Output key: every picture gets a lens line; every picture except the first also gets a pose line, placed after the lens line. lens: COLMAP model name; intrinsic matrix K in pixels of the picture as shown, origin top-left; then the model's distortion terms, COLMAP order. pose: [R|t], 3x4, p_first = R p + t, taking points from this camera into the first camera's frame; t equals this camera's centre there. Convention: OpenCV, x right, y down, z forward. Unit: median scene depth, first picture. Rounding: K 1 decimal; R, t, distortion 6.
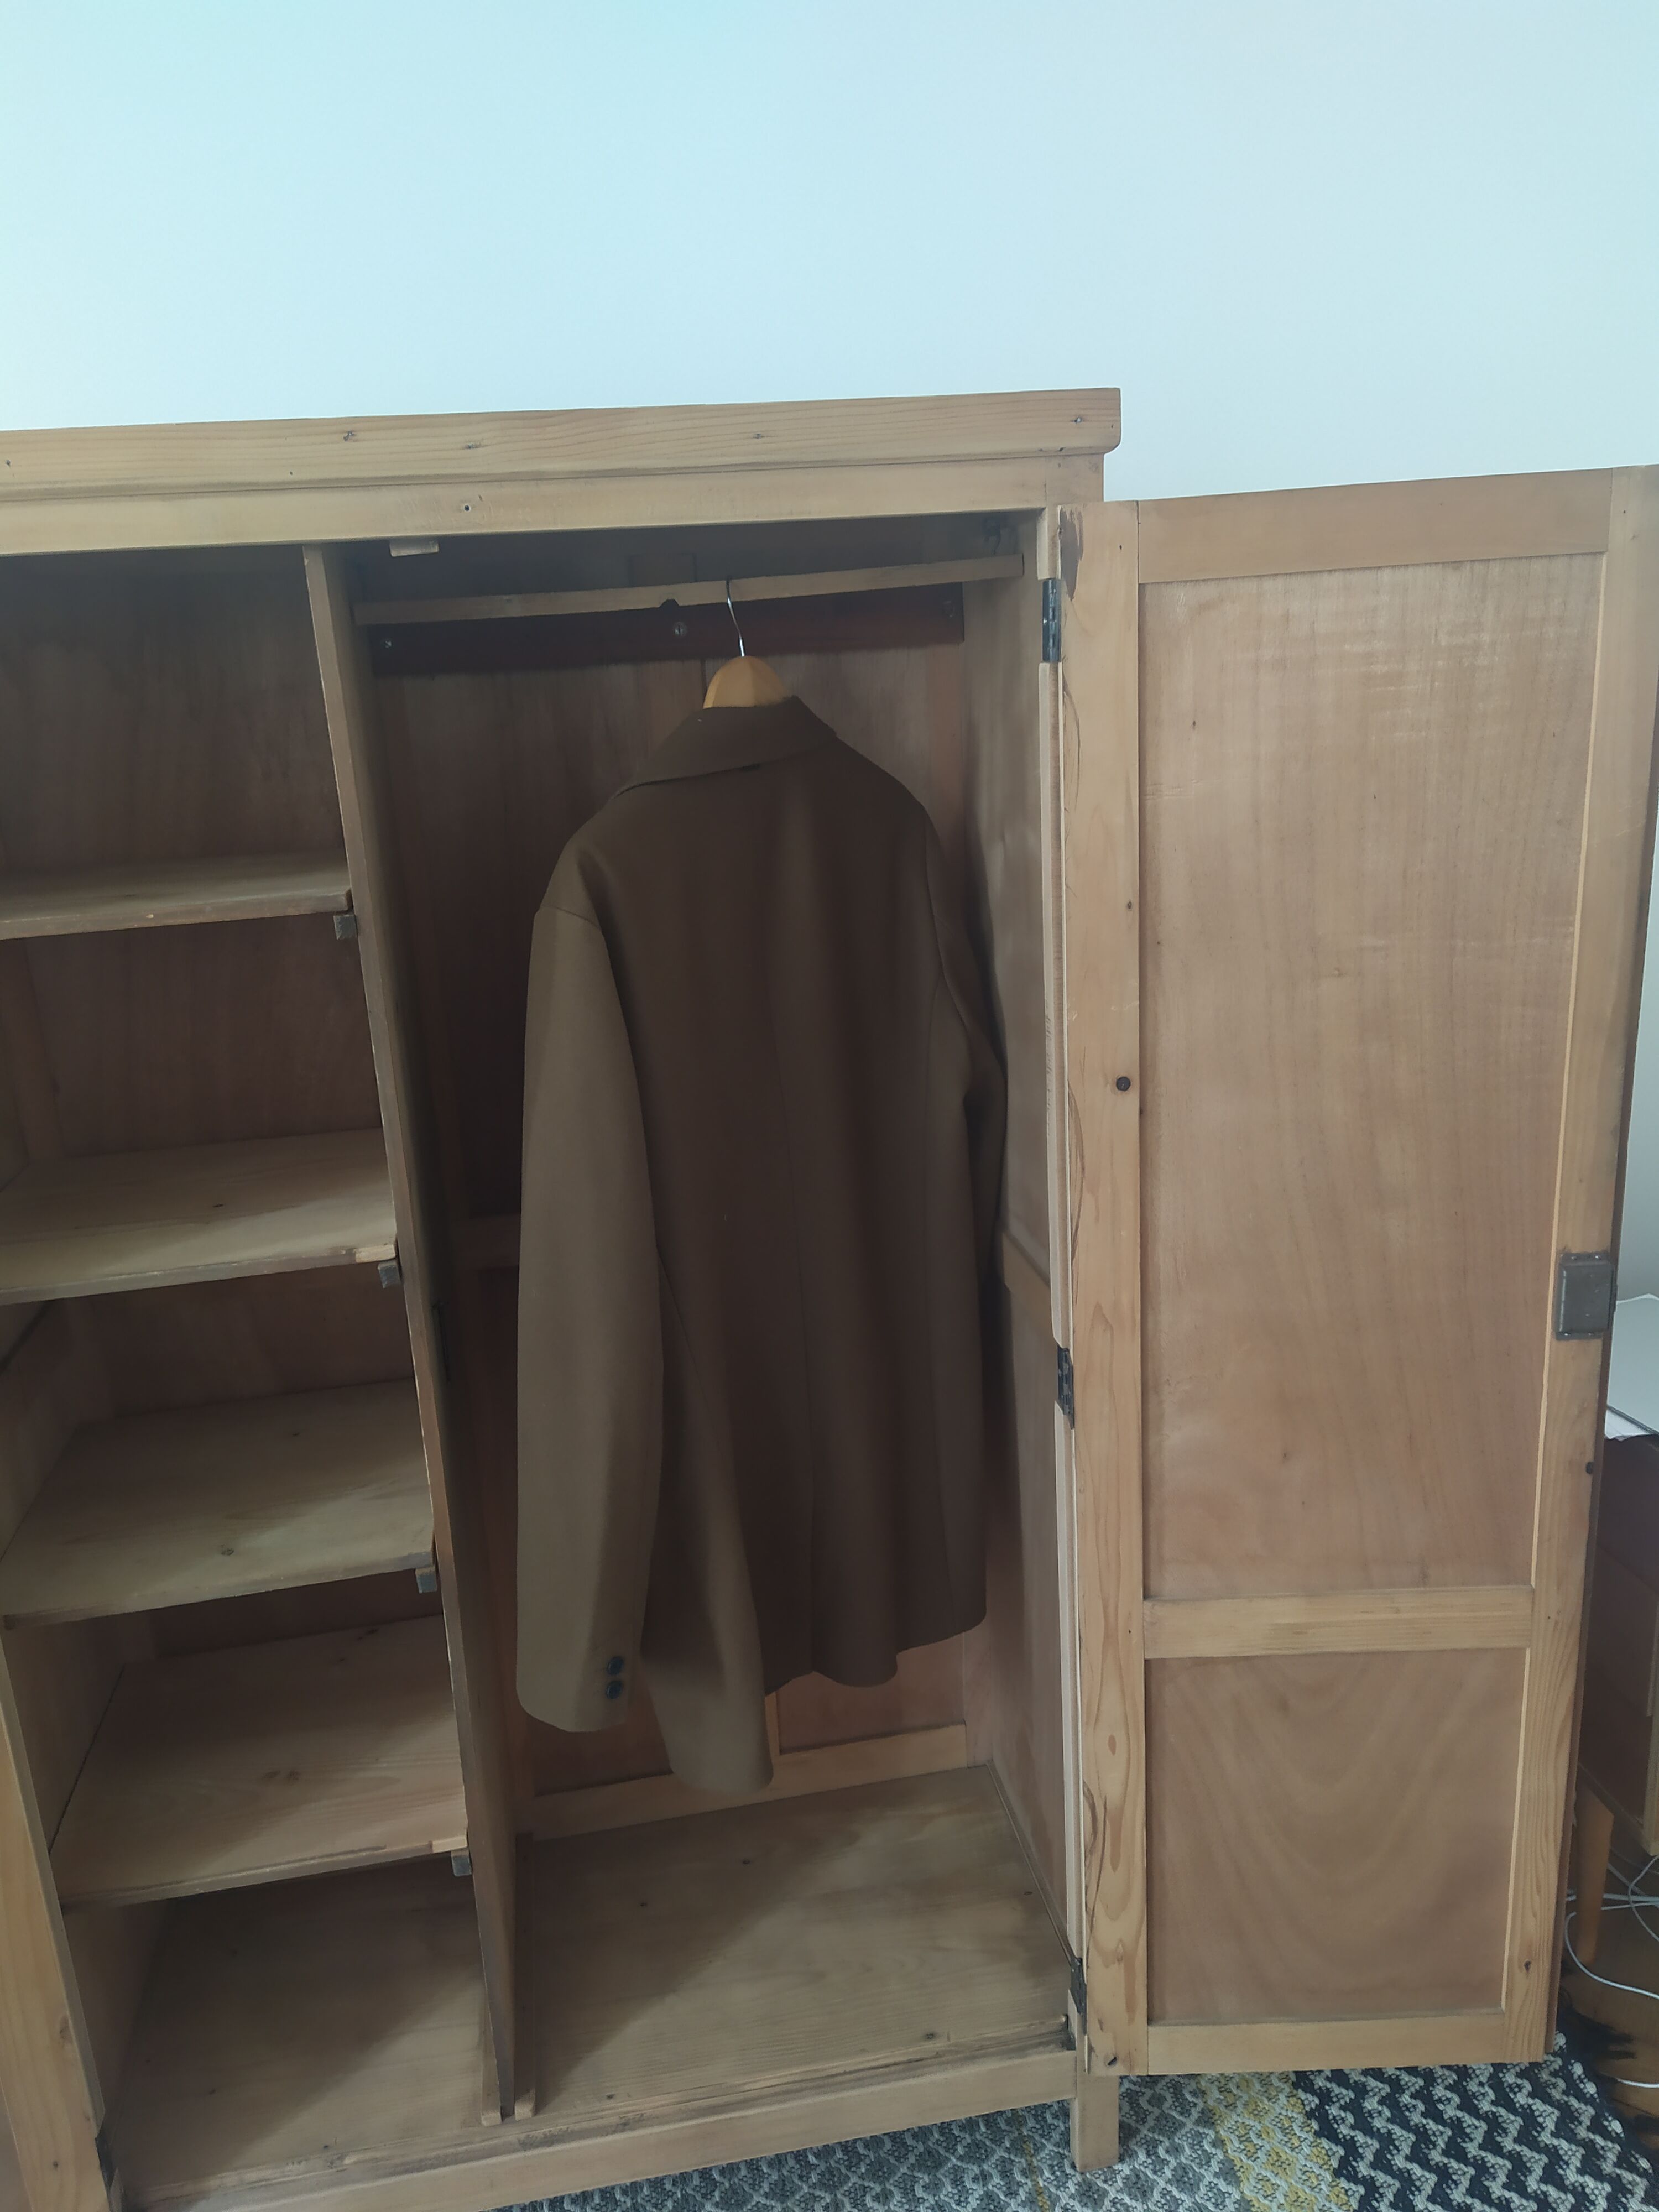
lens RADIAL K [[1653.1, 0, 829.8], [0, 1653.1, 1121.1], [0, 0, 1]] dist [0.078760, -0.098061]
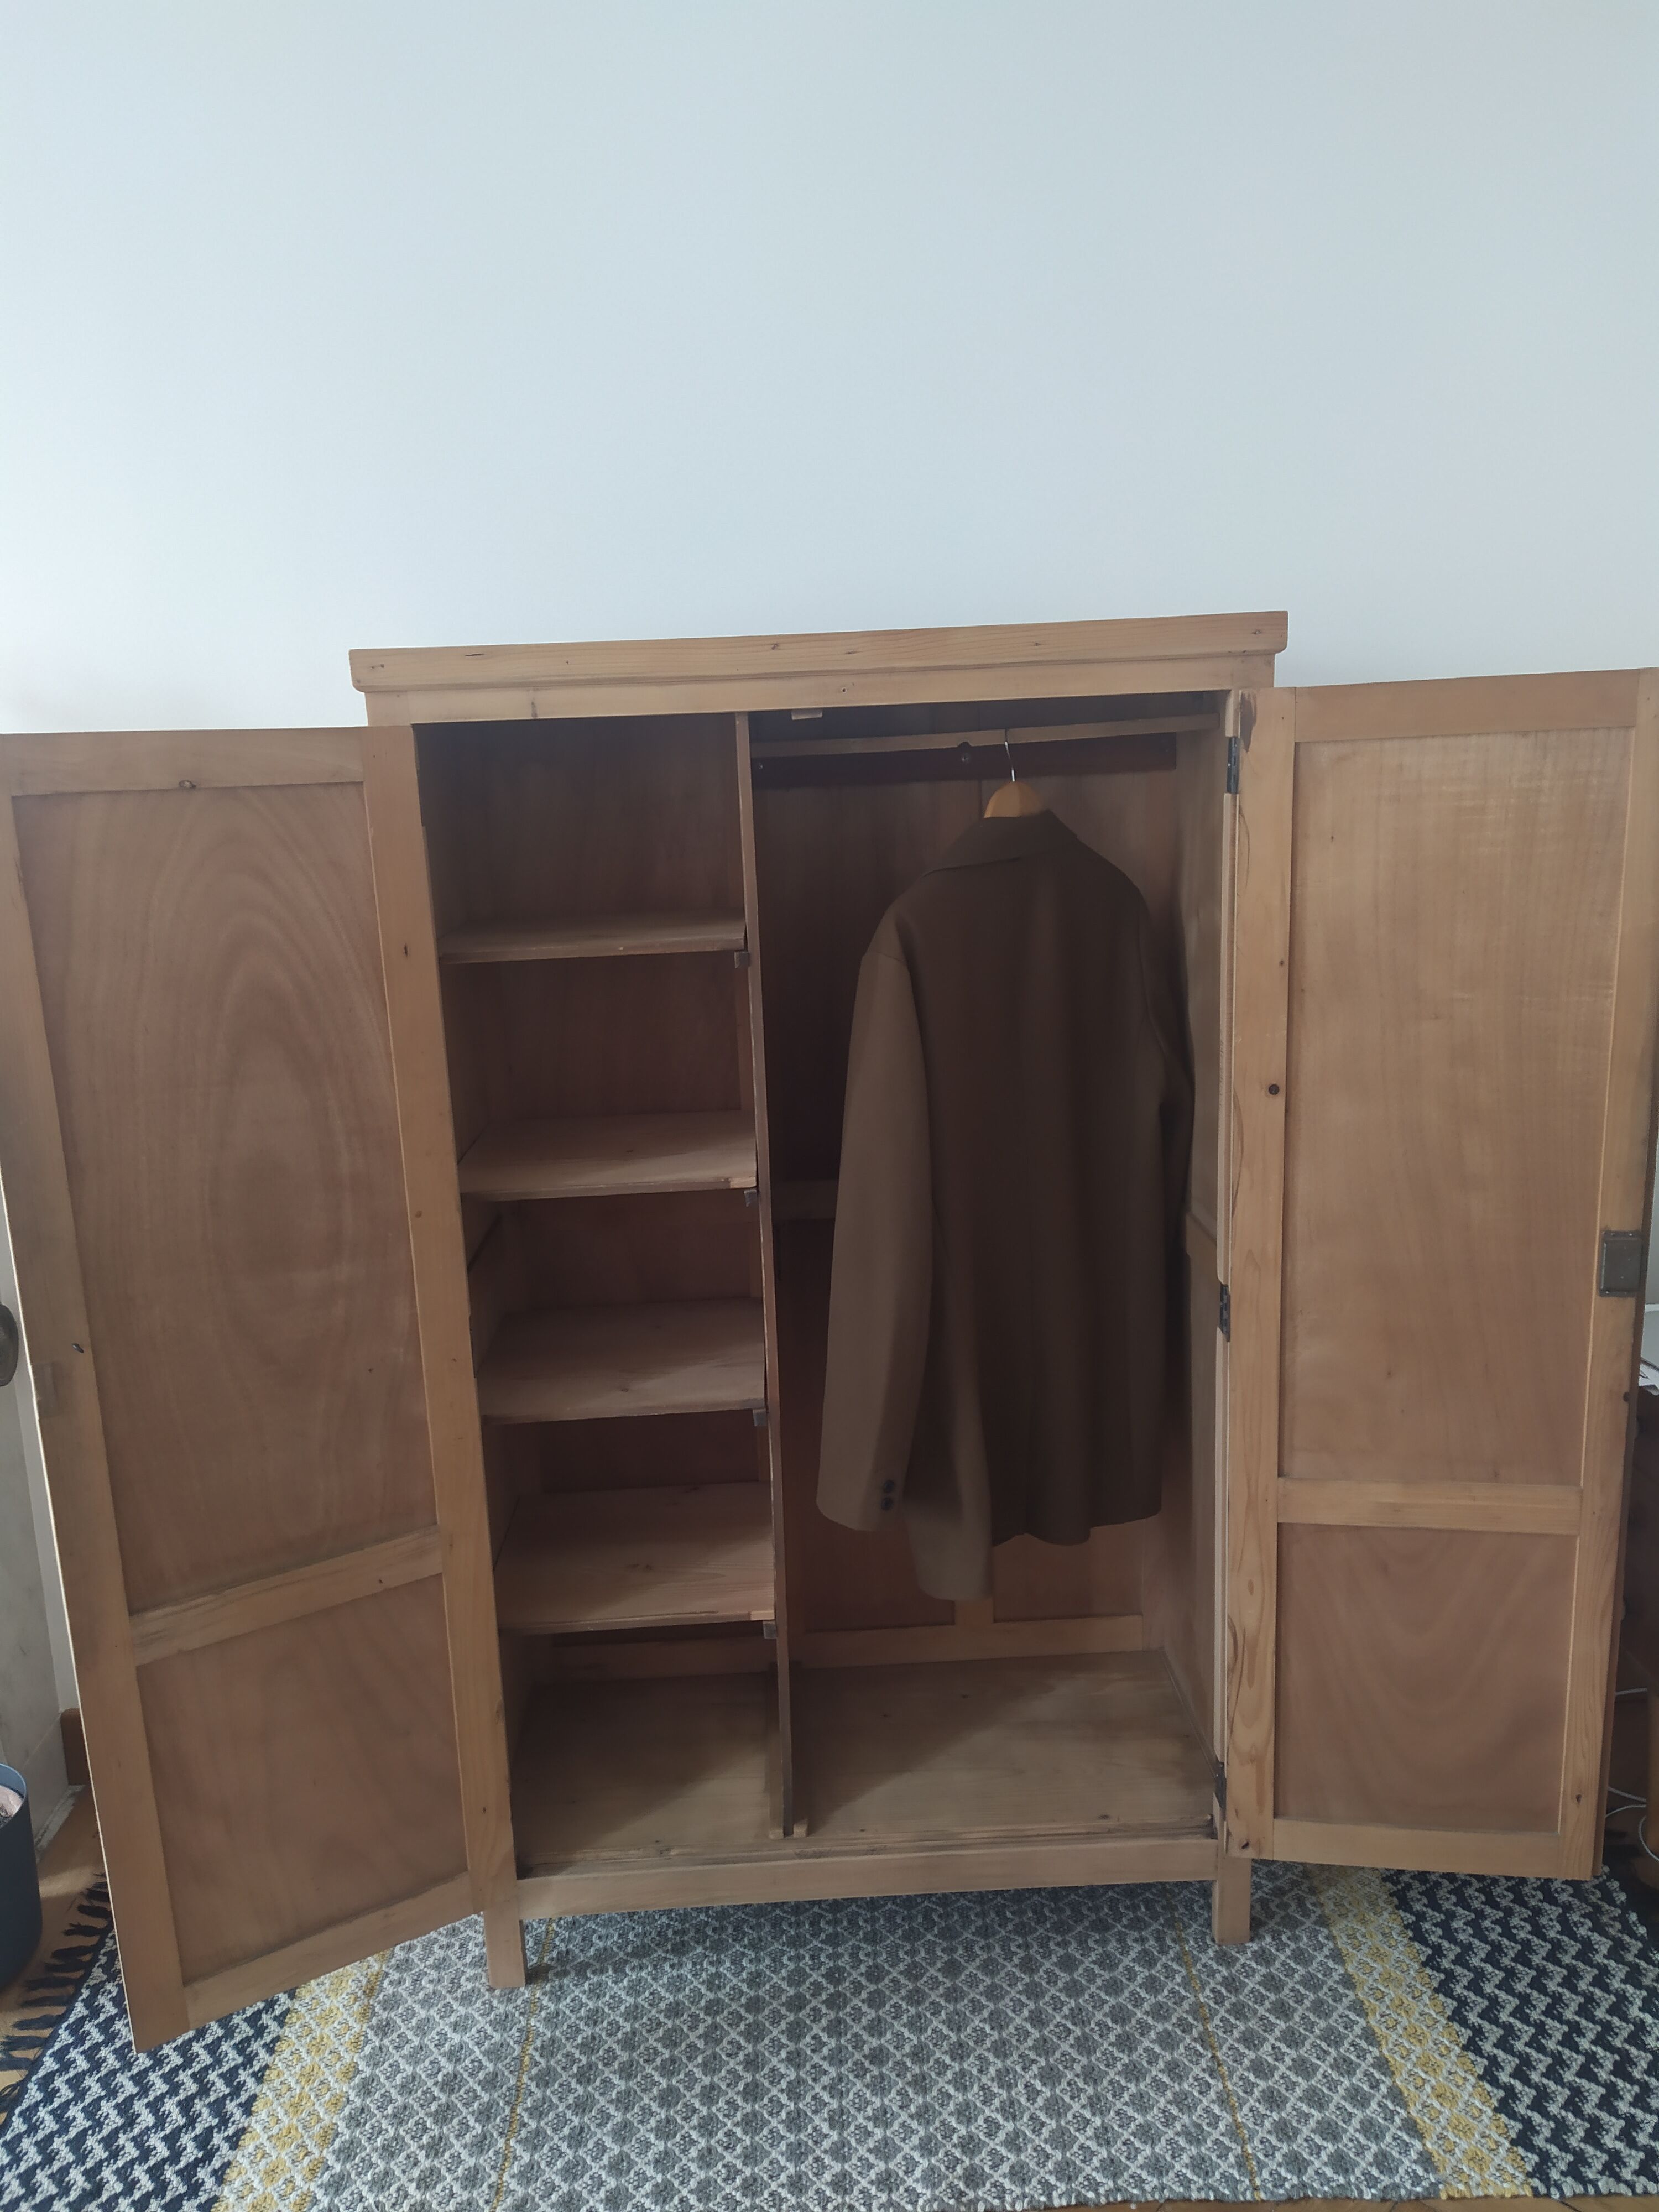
lens RADIAL K [[1653.1, 0, 823.6], [0, 1653.1, 1114.8], [0, 0, 1]] dist [0.078760, -0.098061]
pose [[0.990198, 0.046917, -0.131557, -0.013235], [-0.053185, 0.997591, -0.044545, 0.077267], [0.129150, 0.051105, 0.990307, -0.416933]]
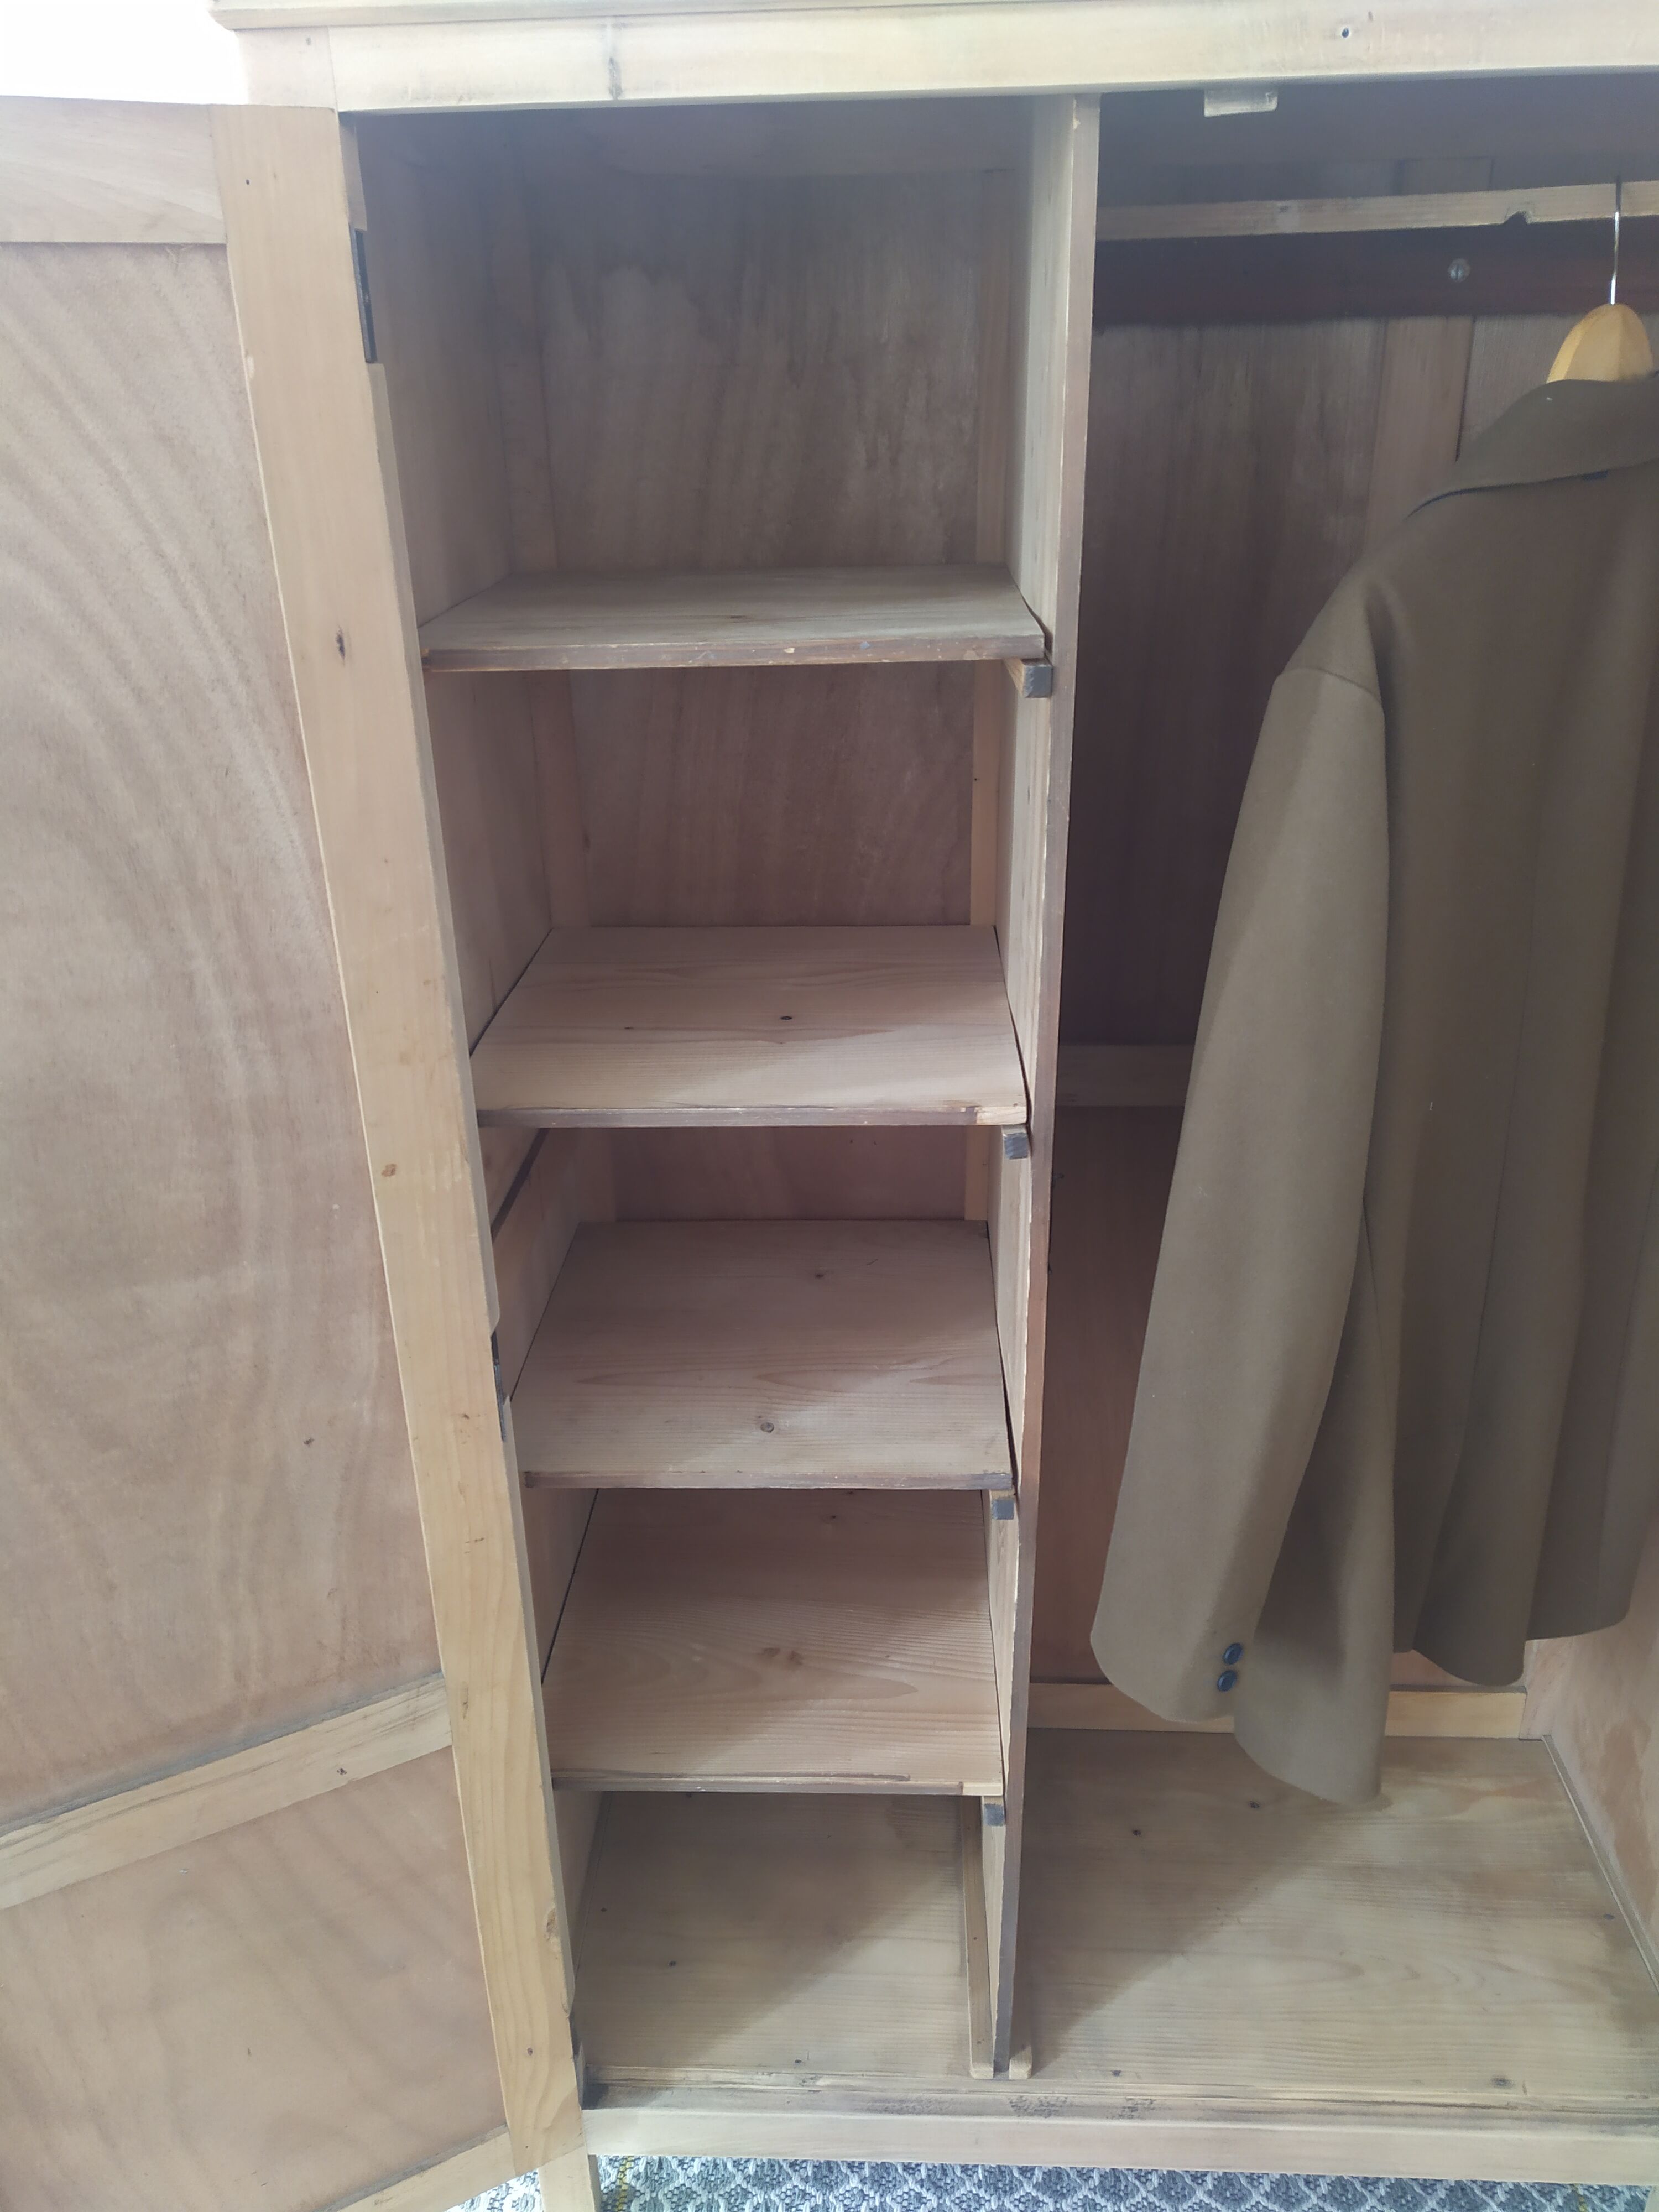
lens RADIAL K [[1653.1, 0, 828.9], [0, 1653.1, 1116.2], [0, 0, 1]] dist [0.078760, -0.098061]
pose [[0.975868, 0.121702, -0.181301, -0.203328], [-0.092361, 0.982406, 0.162317, -0.035899], [0.197866, -0.141655, 0.969940, 0.227187]]
